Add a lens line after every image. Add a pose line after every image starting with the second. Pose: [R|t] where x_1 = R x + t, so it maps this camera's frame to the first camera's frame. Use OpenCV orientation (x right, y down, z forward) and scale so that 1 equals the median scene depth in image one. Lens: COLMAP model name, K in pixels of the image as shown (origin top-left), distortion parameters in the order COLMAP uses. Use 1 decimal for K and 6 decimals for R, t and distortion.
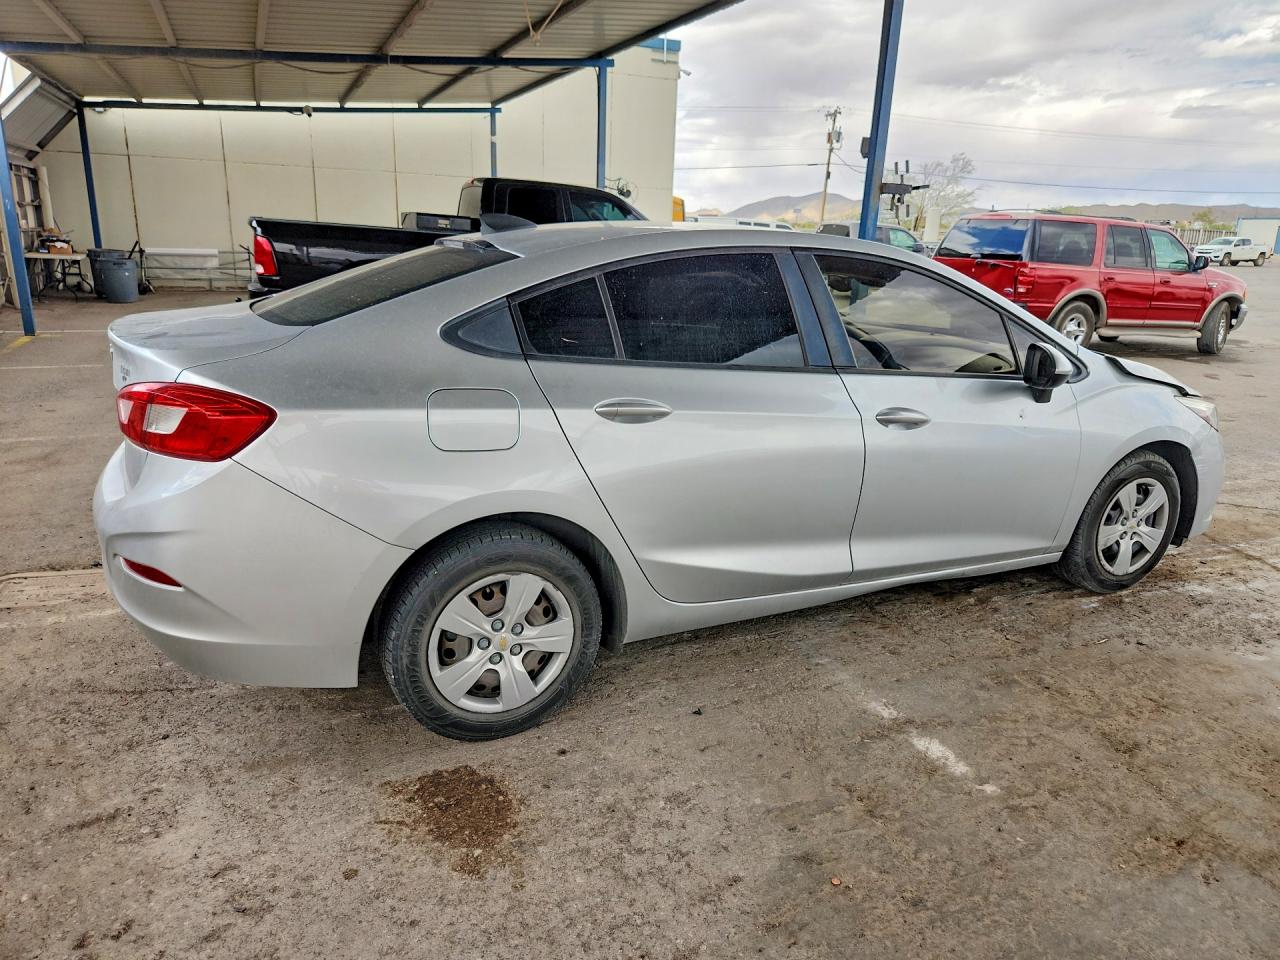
lens RADIAL K [[880.4, 0, 639.6], [0, 880.4, 477.8], [0, 0, 1]] dist [0.050831, -0.040597]
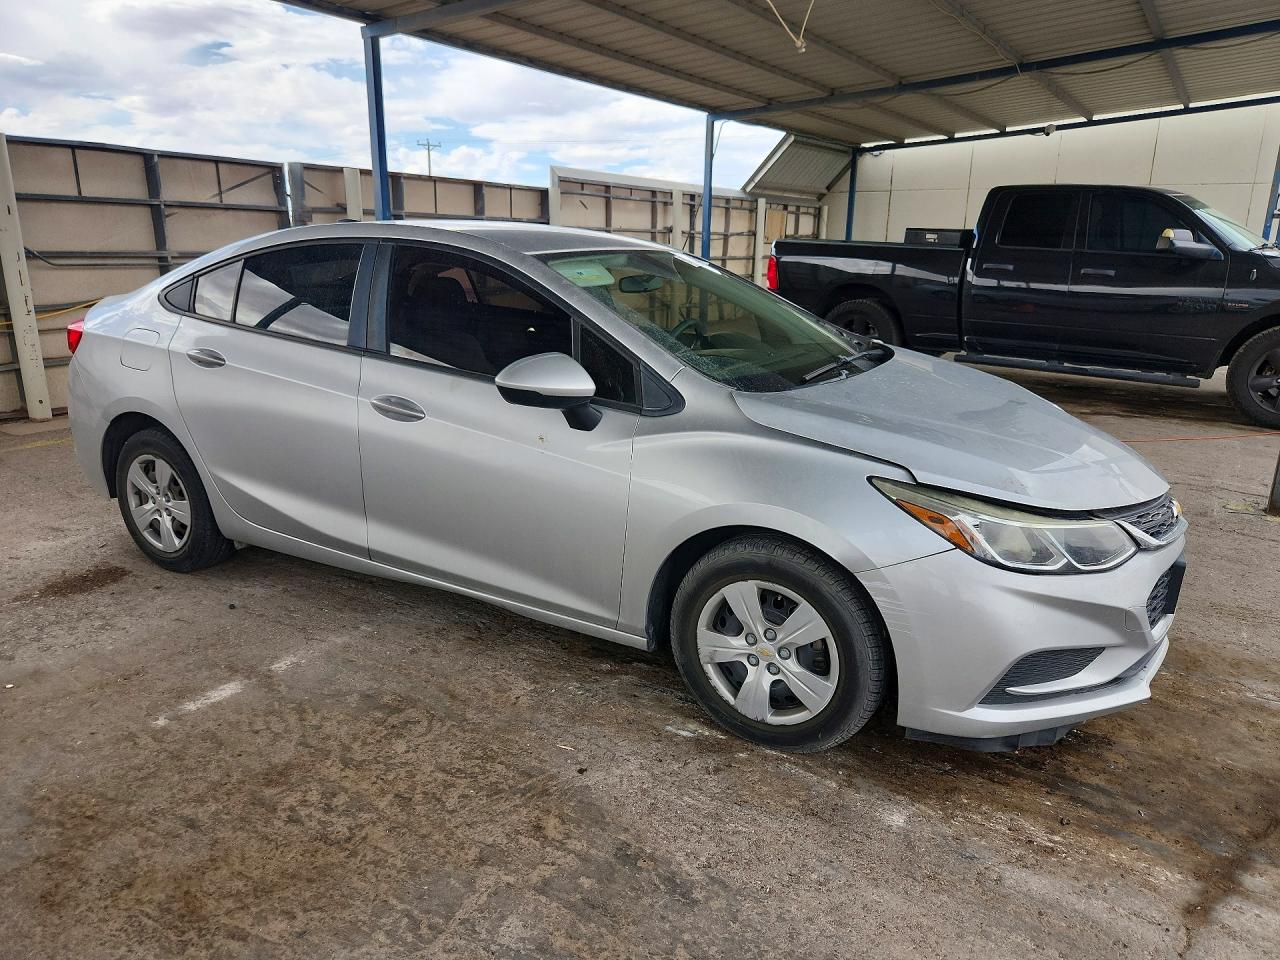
lens RADIAL K [[880.4, 0, 641.1], [0, 880.4, 481.6], [0, 0, 1]] dist [0.050831, -0.040597]
pose [[0.547851, 0.196943, -0.813064, 1.187007], [-0.218787, 0.971799, 0.087972, -0.126304], [0.807460, 0.129692, 0.575490, 0.616167]]
